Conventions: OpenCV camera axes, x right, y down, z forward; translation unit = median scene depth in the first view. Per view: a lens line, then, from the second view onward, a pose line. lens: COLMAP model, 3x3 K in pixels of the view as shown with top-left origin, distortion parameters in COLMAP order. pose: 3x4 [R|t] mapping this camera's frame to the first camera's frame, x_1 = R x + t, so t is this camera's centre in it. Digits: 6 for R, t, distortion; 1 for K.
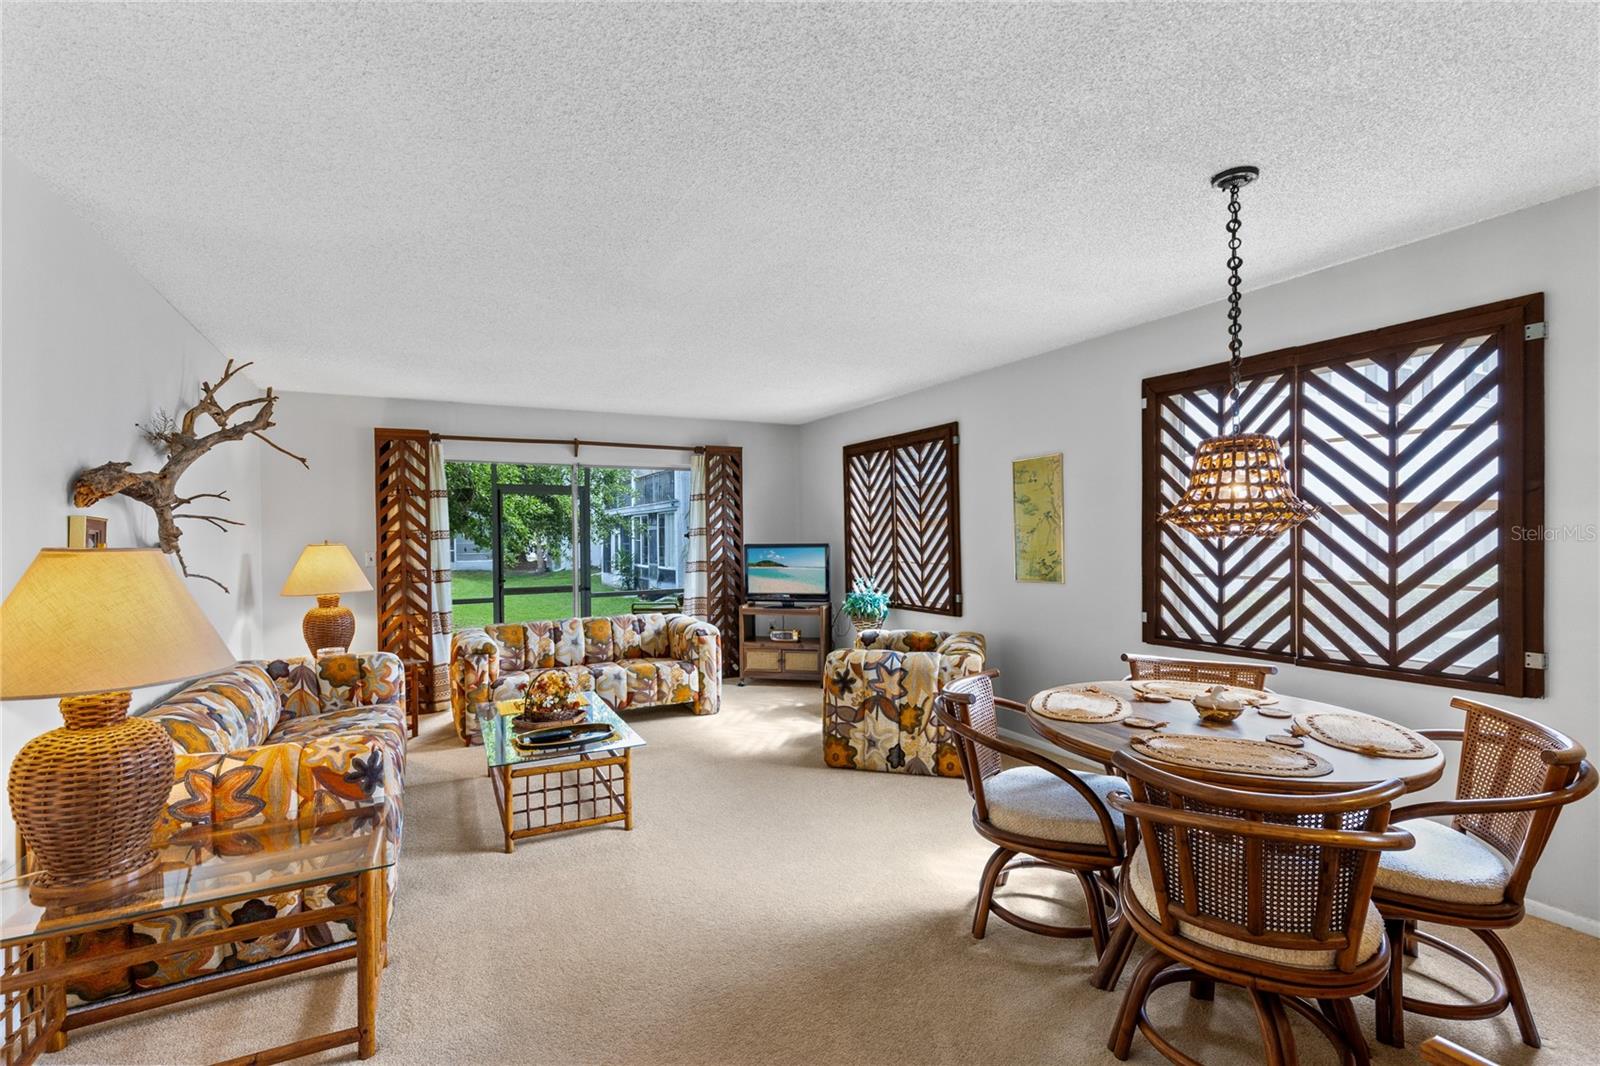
lens RADIAL K [[722.1, 0, 800.0], [0, 722.1, 533.0], [0, 0, 1]] dist [-0.001580, -0.000492]
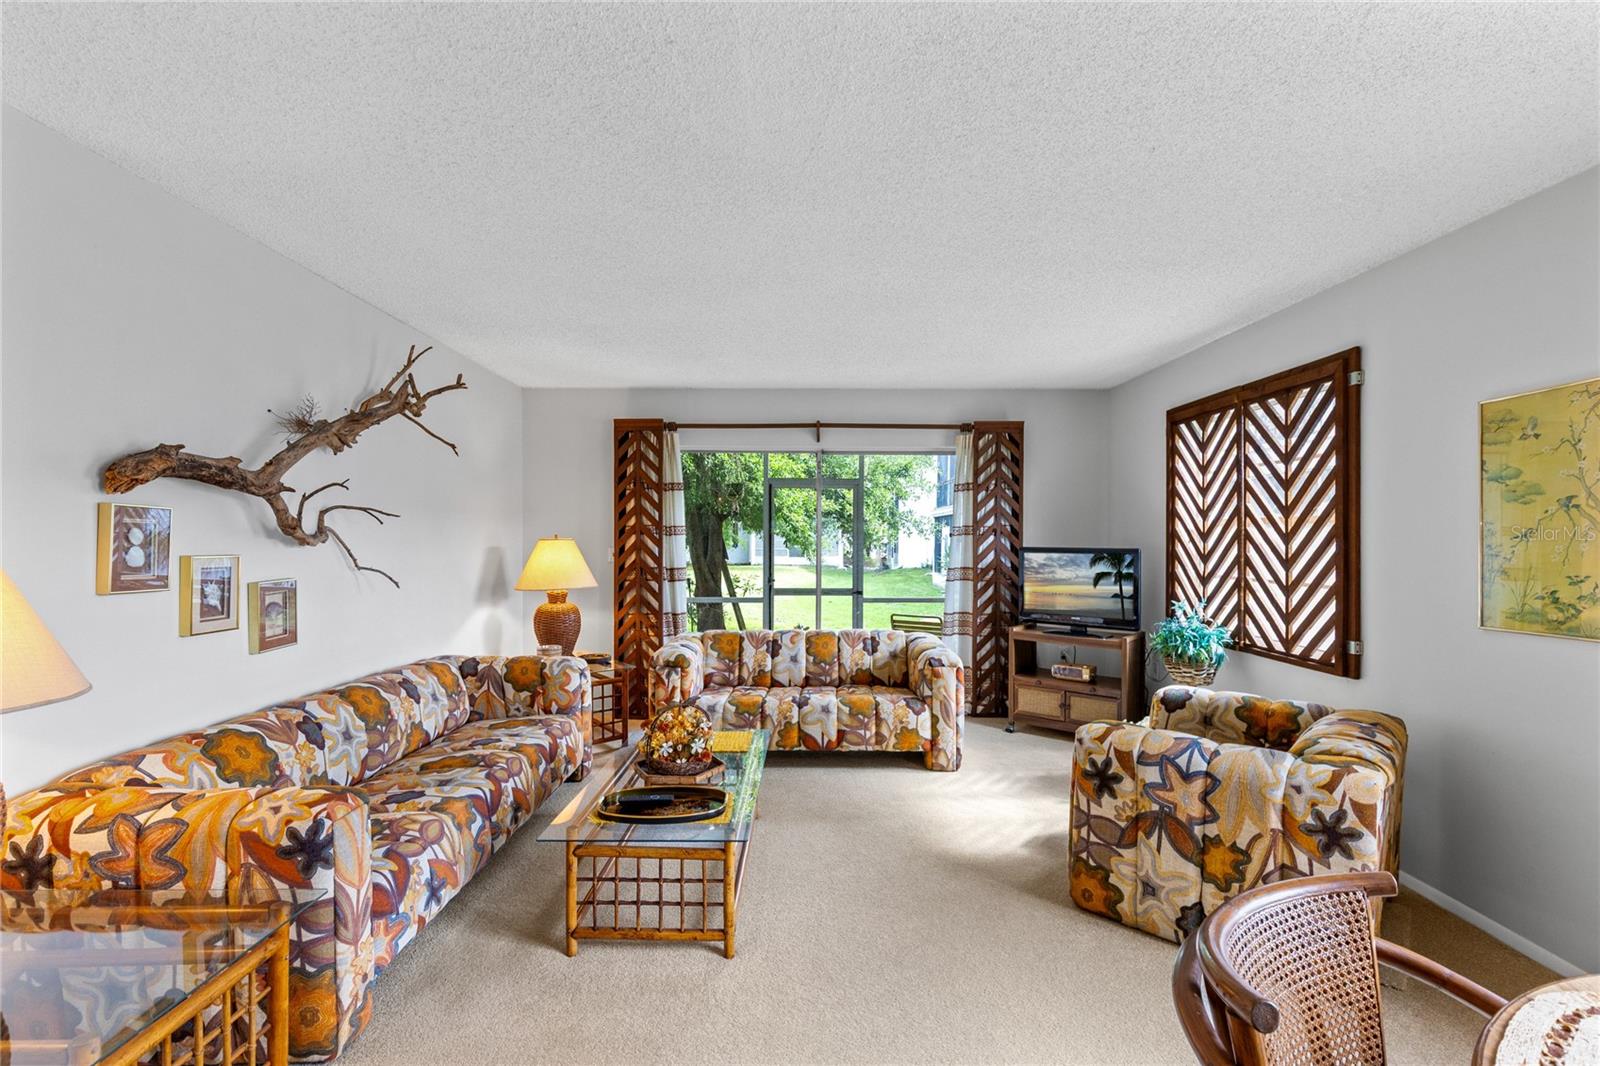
lens RADIAL K [[729.3, 0, 799.1], [0, 729.3, 542.4], [0, 0, 1]] dist [0.005287, -0.000594]
pose [[0.889156, 0.018588, -0.457227, 0.085337], [-0.011787, 0.999773, 0.017723, -0.000591], [0.457453, -0.010369, 0.889174, 0.255190]]
